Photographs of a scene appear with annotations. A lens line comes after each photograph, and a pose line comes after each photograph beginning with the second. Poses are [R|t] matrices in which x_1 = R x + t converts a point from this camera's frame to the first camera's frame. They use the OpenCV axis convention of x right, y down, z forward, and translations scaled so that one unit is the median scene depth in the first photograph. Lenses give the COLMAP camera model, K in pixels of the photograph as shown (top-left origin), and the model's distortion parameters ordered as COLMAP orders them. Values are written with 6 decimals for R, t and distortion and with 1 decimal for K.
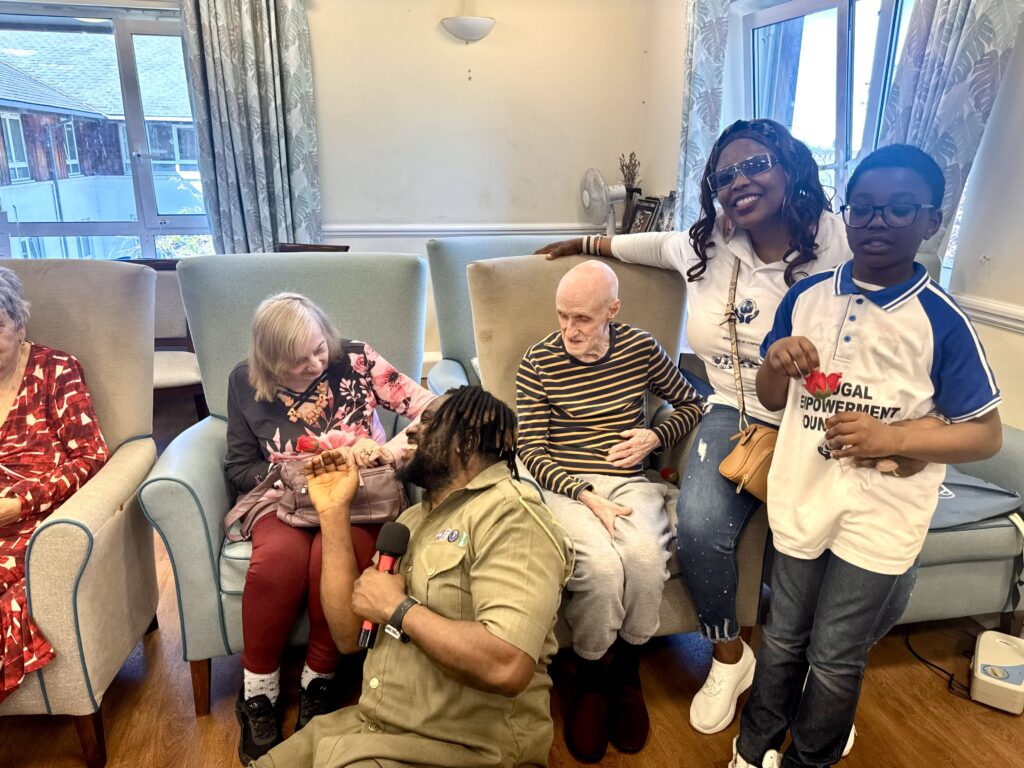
lens RADIAL K [[731.7, 0, 512.0], [0, 731.7, 384.0], [0, 0, 1]] dist [0.003446, -0.007229]
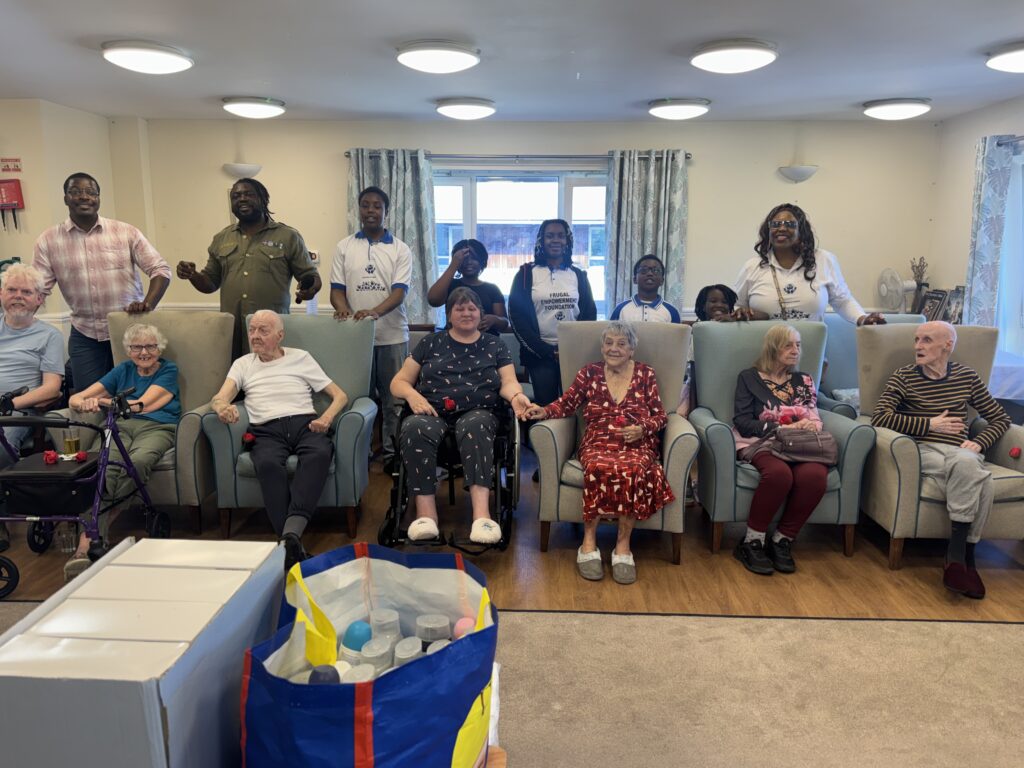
lens RADIAL K [[728.3, 0, 515.4], [0, 728.3, 395.1], [0, 0, 1]] dist [0.006657, -0.022909]
pose [[0.963844, 0.043913, -0.262824, -0.450439], [-0.070435, 0.993232, -0.092355, 0.256292], [0.256989, 0.107528, 0.960414, -1.033301]]
